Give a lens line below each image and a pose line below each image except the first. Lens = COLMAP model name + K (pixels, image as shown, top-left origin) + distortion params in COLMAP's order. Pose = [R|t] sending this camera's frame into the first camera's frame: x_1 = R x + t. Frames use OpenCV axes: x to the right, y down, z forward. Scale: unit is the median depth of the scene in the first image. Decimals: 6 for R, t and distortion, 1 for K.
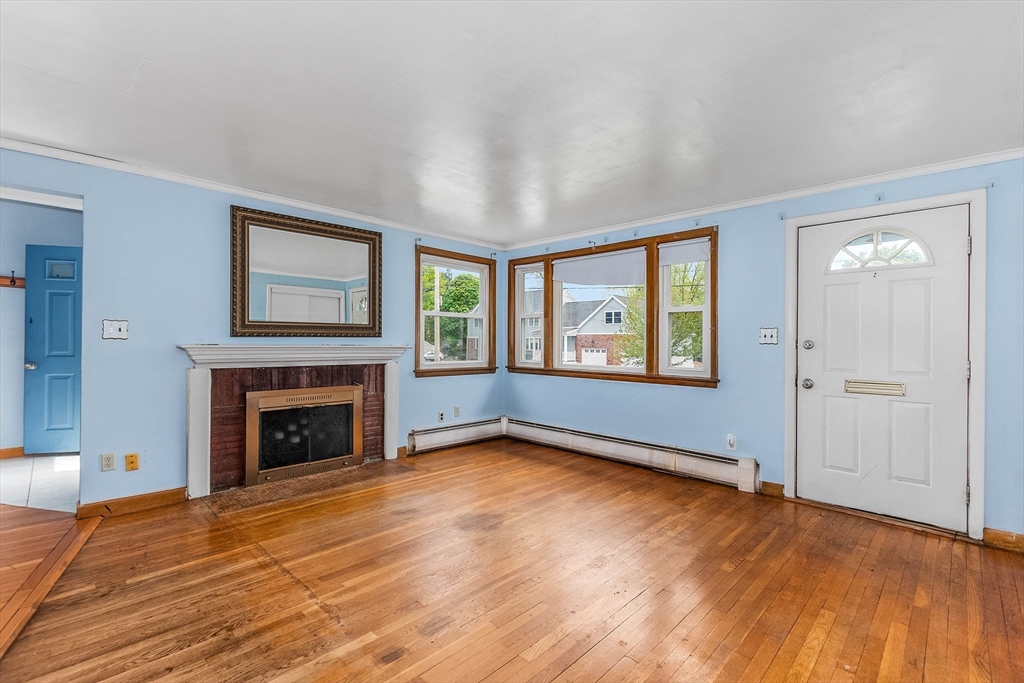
lens RADIAL K [[443.4, 0, 512.4], [0, 443.4, 342.5], [0, 0, 1]] dist [0.006230, -0.000581]
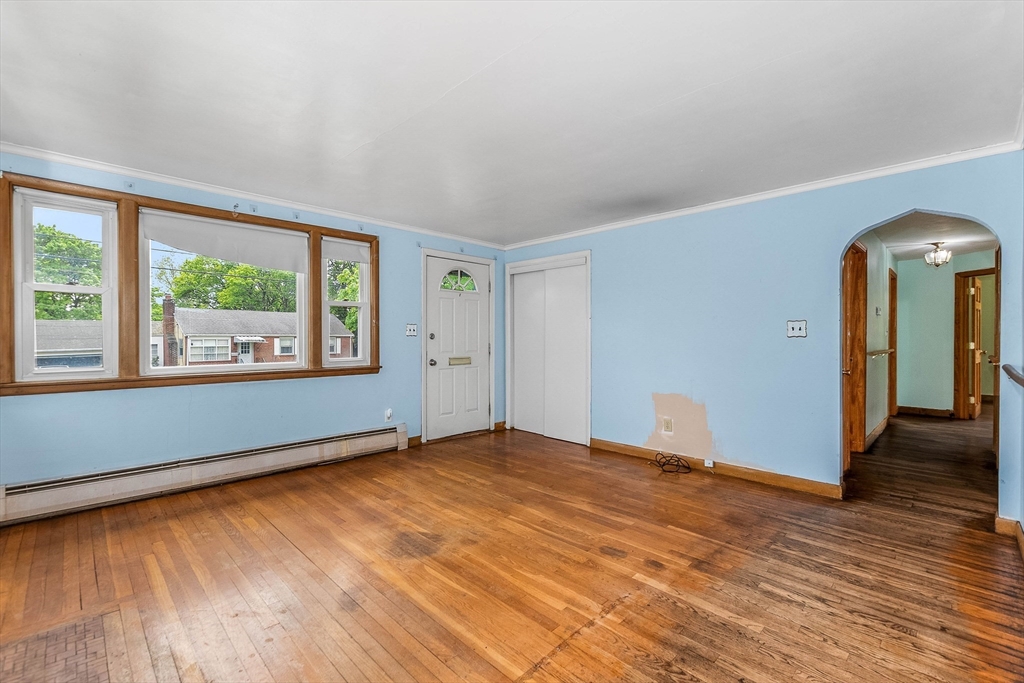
lens RADIAL K [[443.4, 0, 511.9], [0, 443.4, 339.6], [0, 0, 1]] dist [0.006230, -0.000581]
pose [[0.030507, -0.016268, 0.999402, -0.764128], [-0.001307, 0.999866, 0.016316, -0.007569], [-0.999534, -0.001804, 0.030482, 0.647847]]
